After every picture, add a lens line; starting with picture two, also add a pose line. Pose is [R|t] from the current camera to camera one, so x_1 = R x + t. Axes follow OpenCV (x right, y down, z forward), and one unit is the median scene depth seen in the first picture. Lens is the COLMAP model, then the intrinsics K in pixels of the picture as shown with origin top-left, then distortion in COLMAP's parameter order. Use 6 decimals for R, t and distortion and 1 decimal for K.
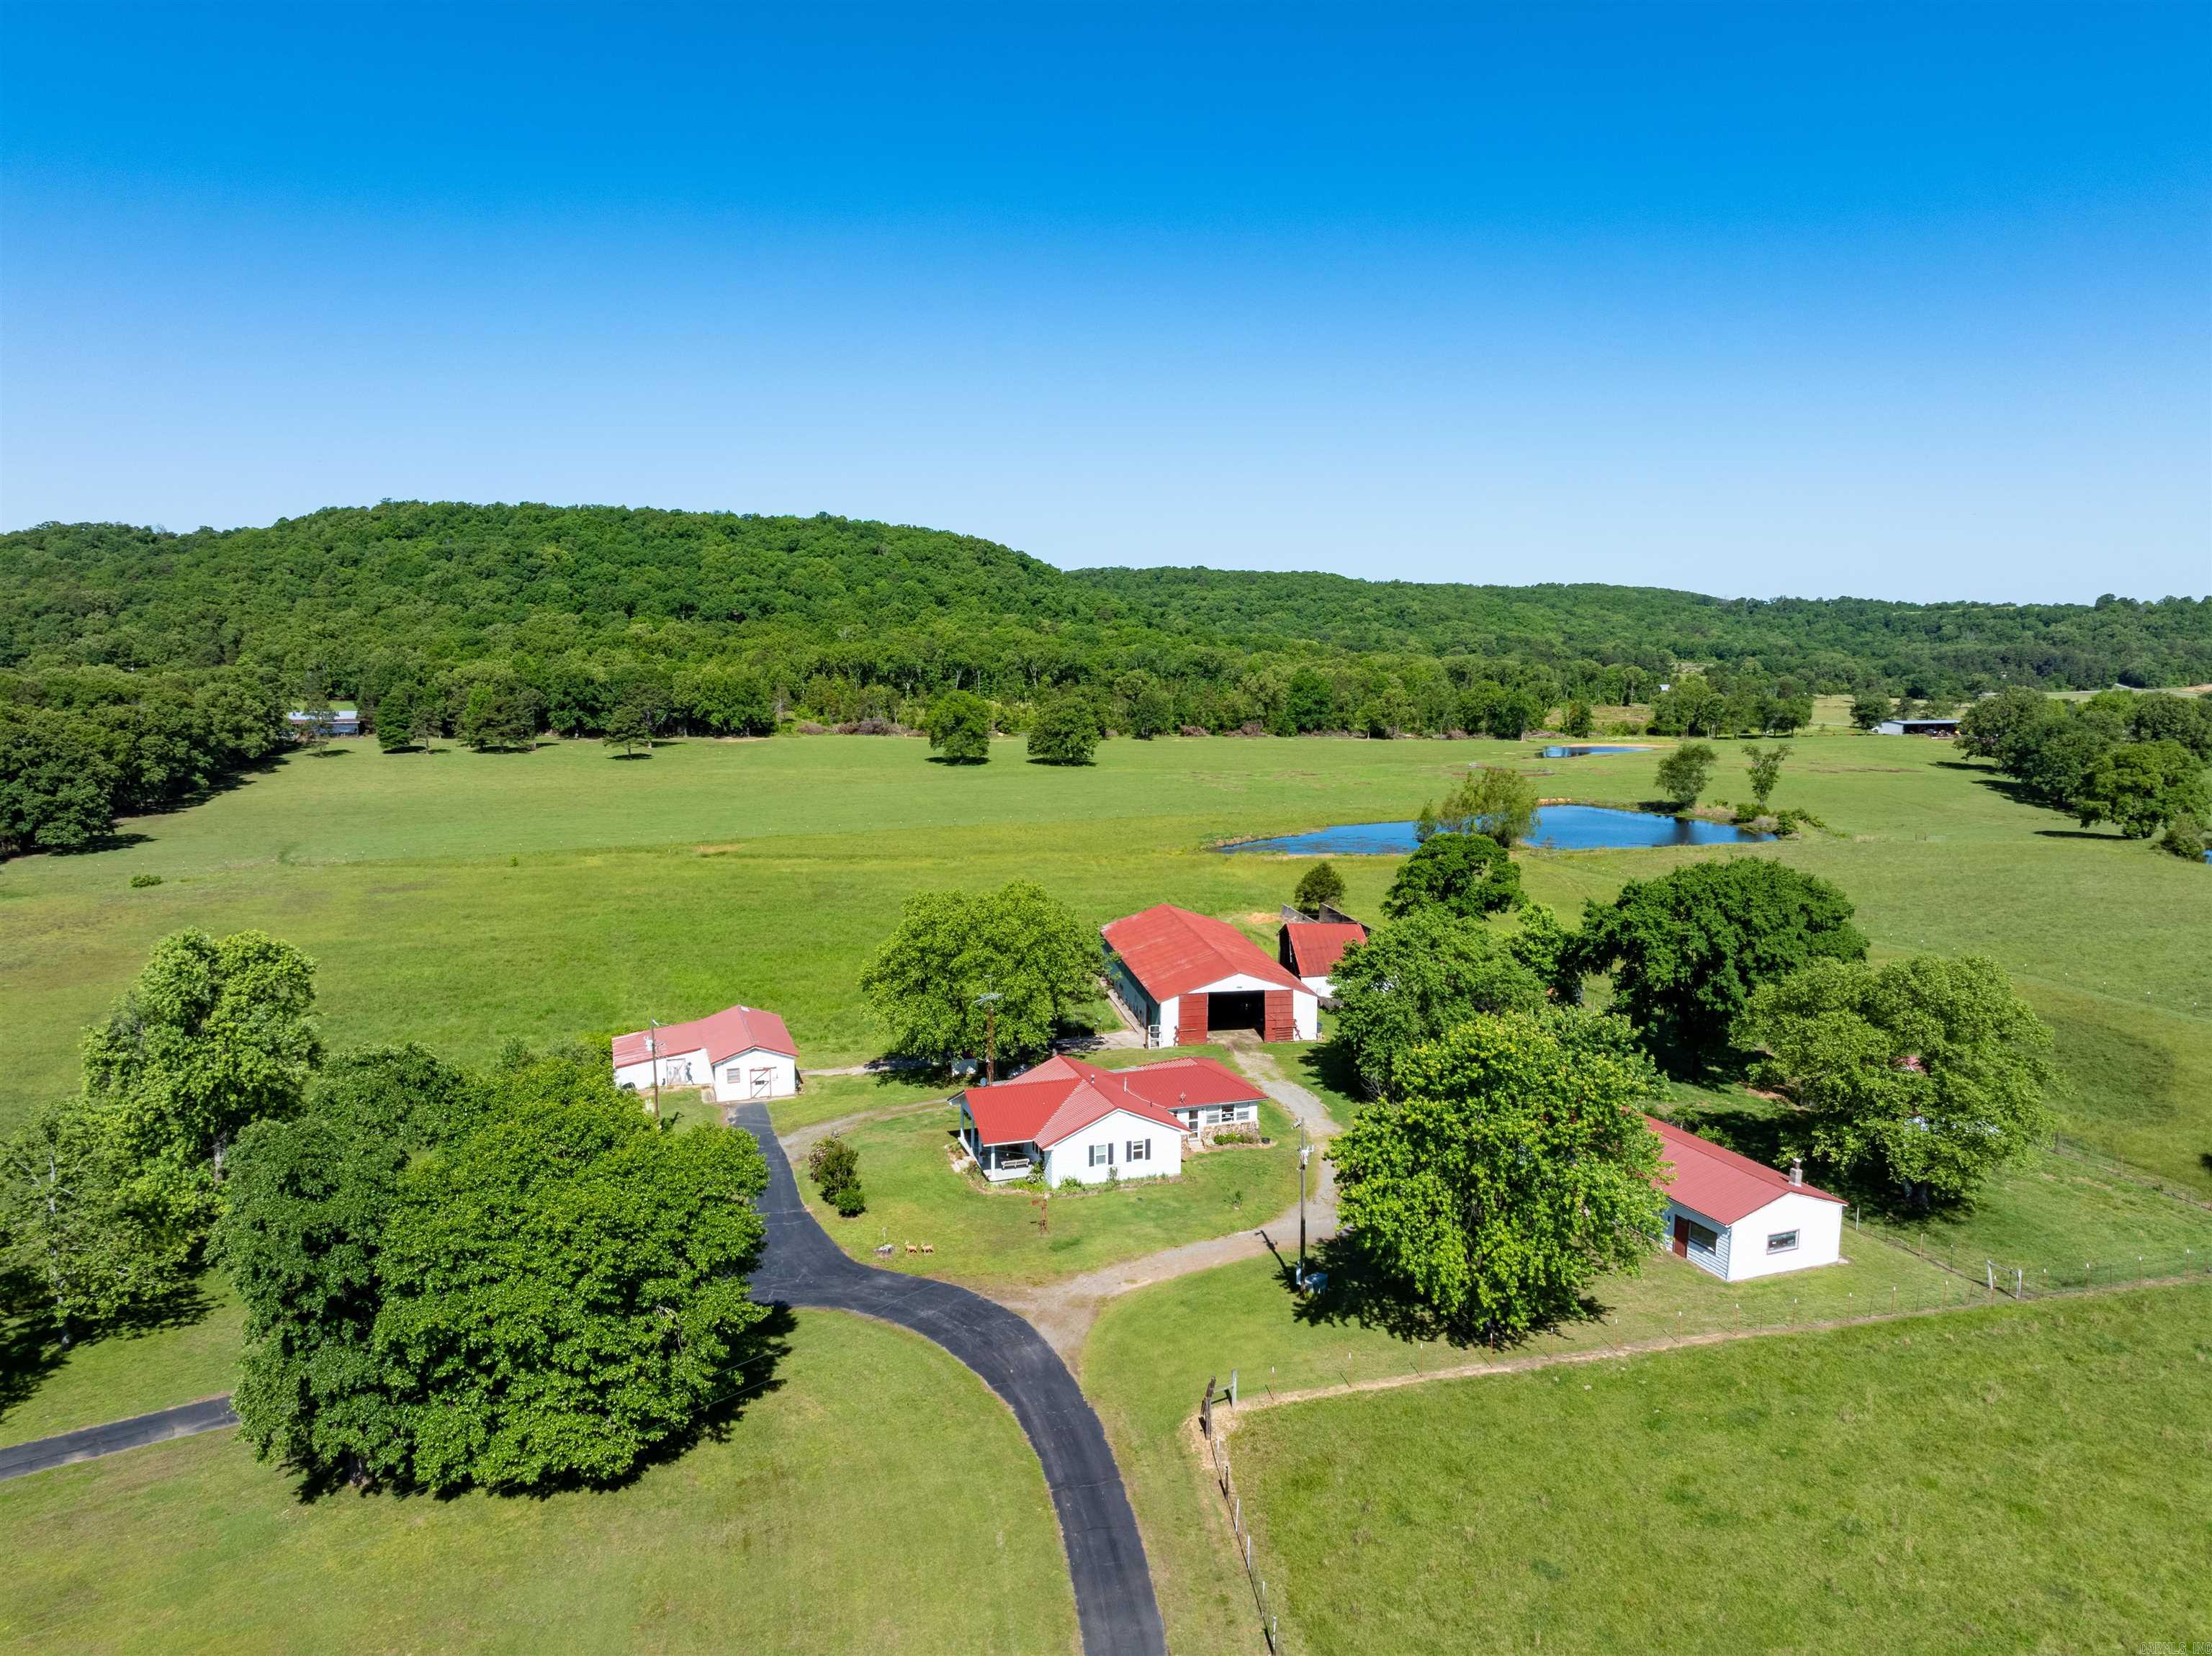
lens RADIAL K [[1557.0, 0, 1116.2], [0, 1557.0, 819.7], [0, 0, 1]] dist [-0.038444, 0.027485]
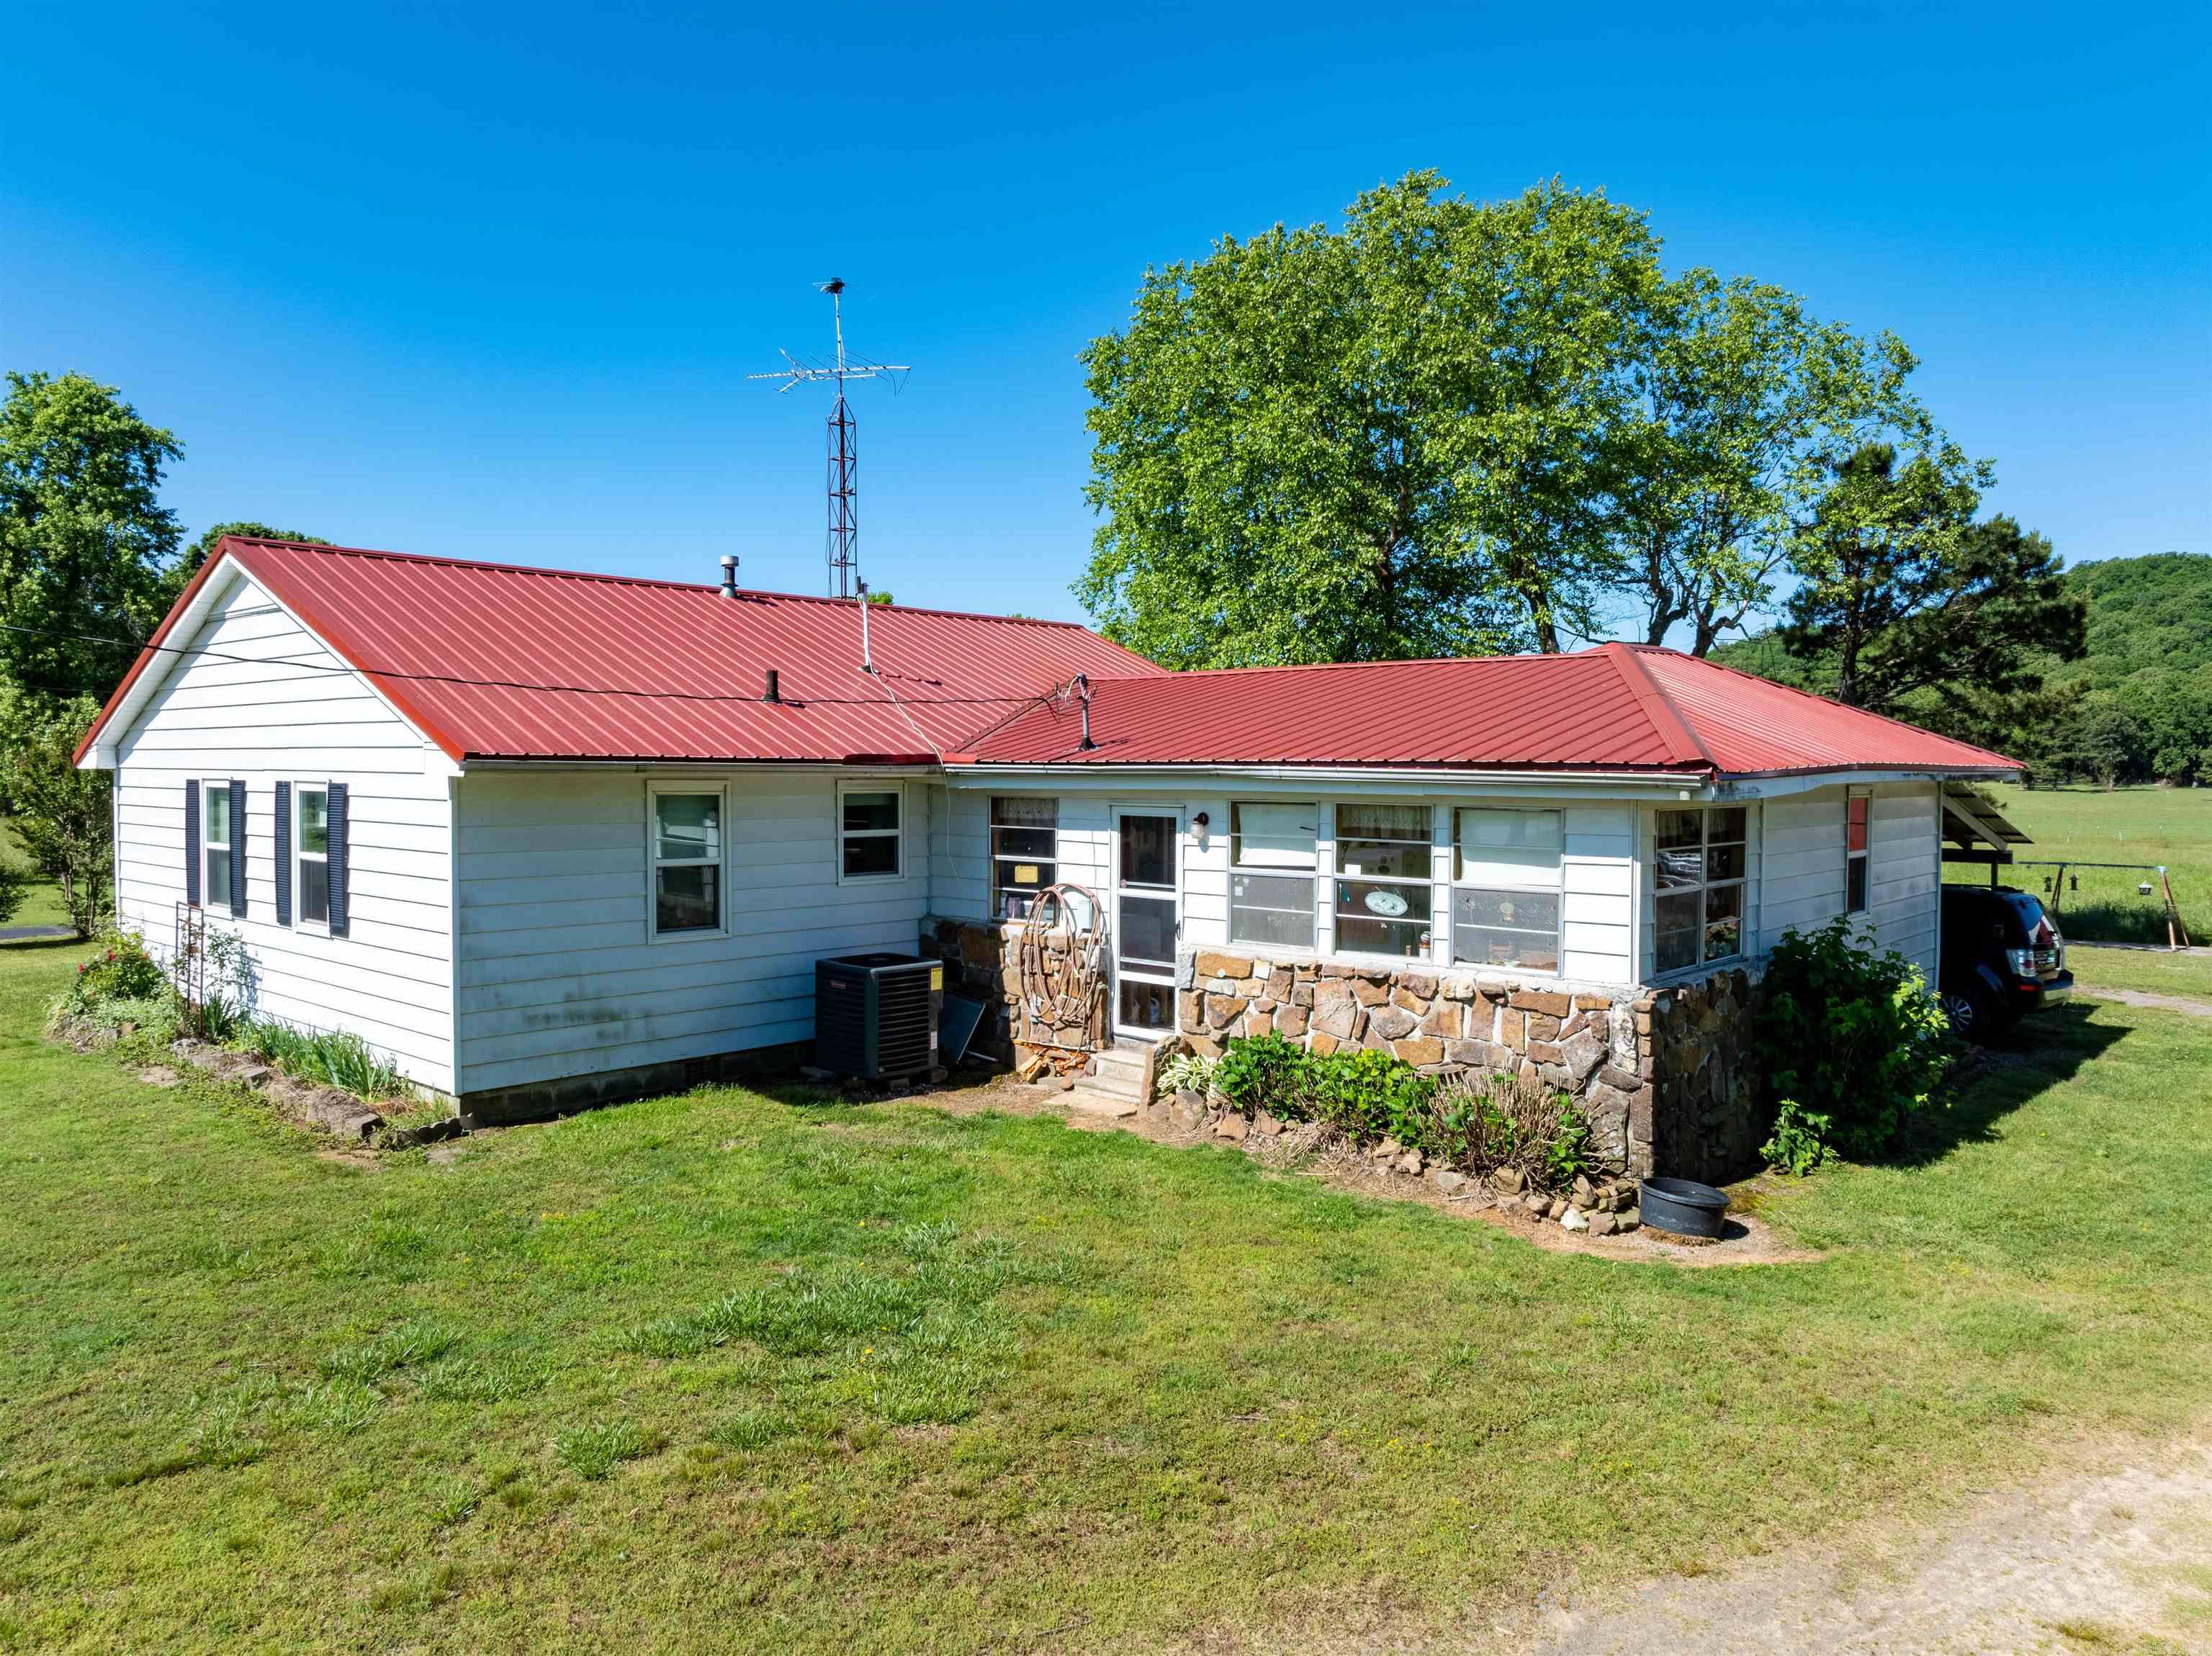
lens RADIAL K [[1557.0, 0, 1116.2], [0, 1557.0, 819.7], [0, 0, 1]] dist [-0.038444, 0.027485]
pose [[0.484050, 0.027866, -0.874597, 0.033088], [-0.115665, 0.992760, -0.032385, 0.037570], [0.867362, 0.116836, 0.483768, 0.182291]]
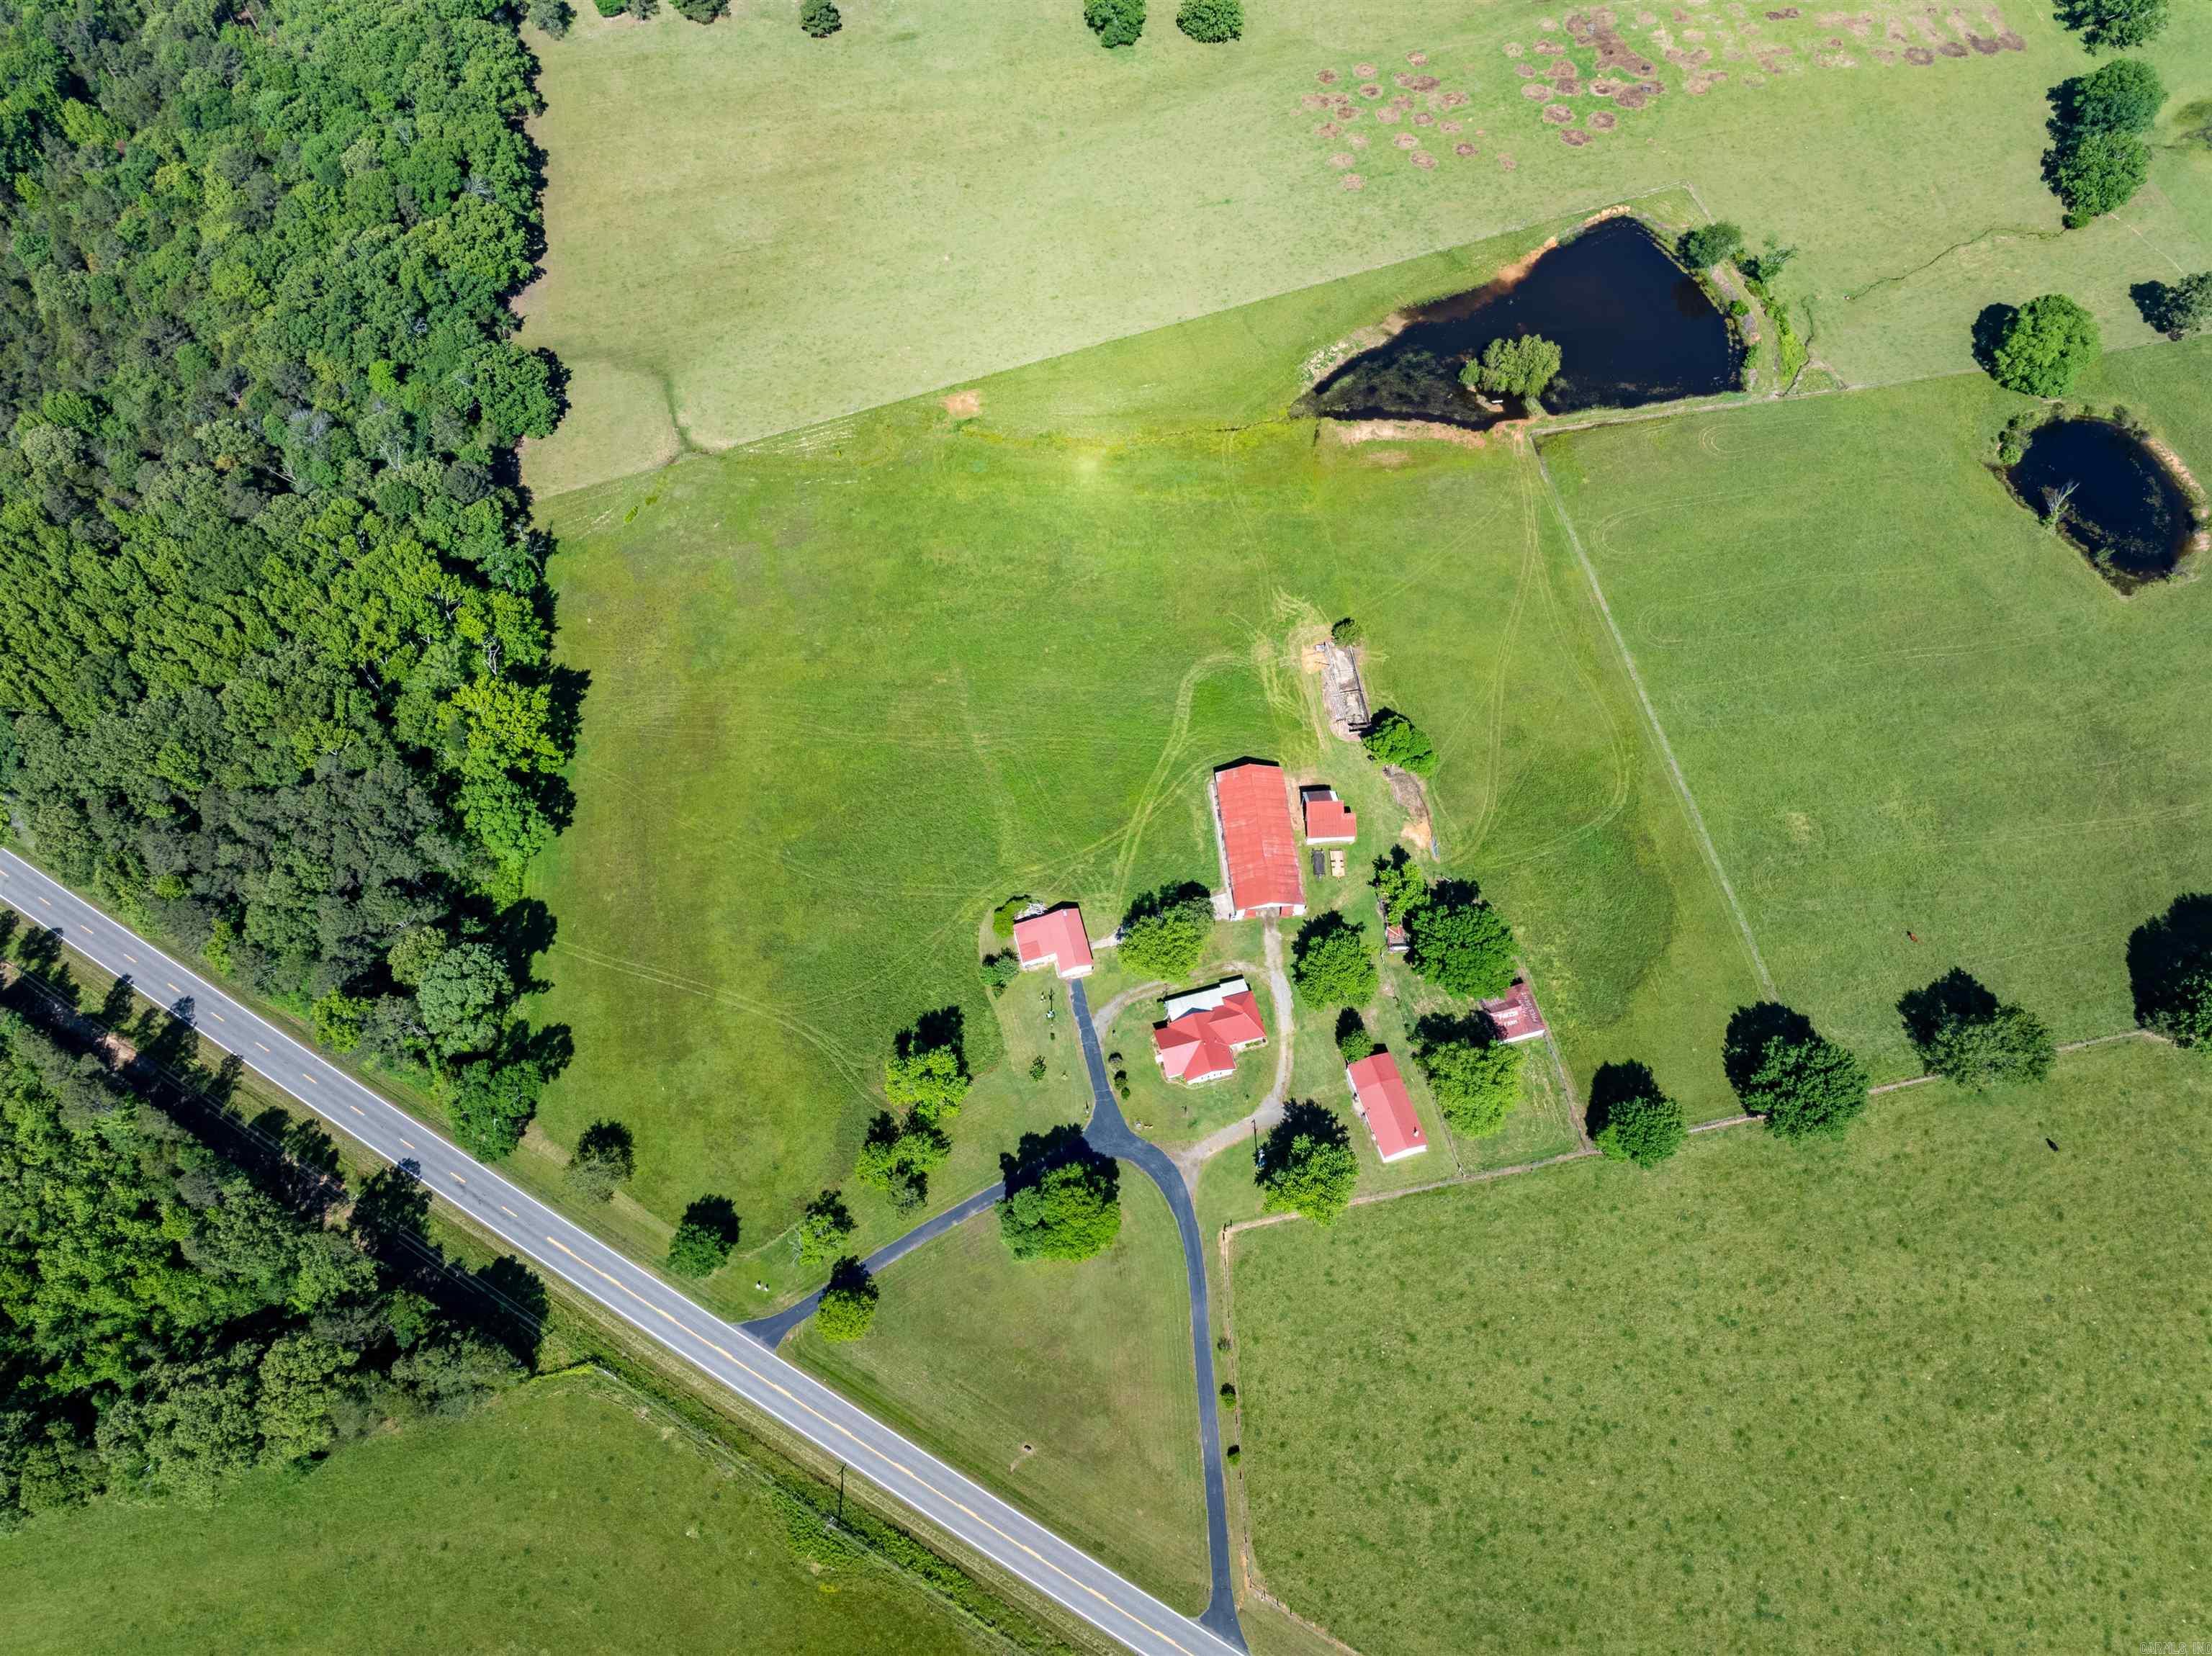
lens RADIAL K [[1557.0, 0, 1116.2], [0, 1557.0, 819.7], [0, 0, 1]] dist [-0.038444, 0.027485]
pose [[0.997244, 0.066251, -0.033383, -0.021093], [-0.012631, 0.595048, 0.803591, -0.461925], [0.073103, -0.800955, 0.594245, -0.076739]]
